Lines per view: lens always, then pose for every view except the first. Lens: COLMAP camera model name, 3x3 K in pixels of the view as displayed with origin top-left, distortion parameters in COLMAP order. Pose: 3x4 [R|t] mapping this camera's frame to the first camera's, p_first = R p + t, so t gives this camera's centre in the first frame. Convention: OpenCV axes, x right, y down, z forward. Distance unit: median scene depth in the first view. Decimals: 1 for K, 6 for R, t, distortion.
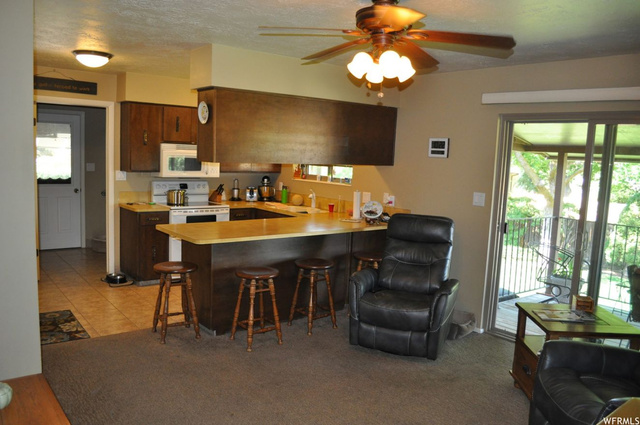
lens RADIAL K [[509.1, 0, 319.8], [0, 509.1, 213.3], [0, 0, 1]] dist [-0.076908, 0.016839]
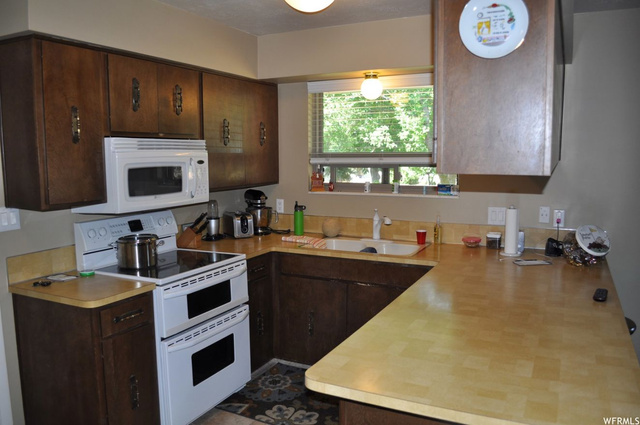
lens RADIAL K [[509.1, 0, 320.1], [0, 509.1, 211.4], [0, 0, 1]] dist [-0.076908, 0.016839]
pose [[0.907805, -0.094550, 0.408595, -0.321931], [0.091951, 0.995423, 0.026050, -0.067161], [-0.409188, 0.013922, 0.912344, 0.514198]]
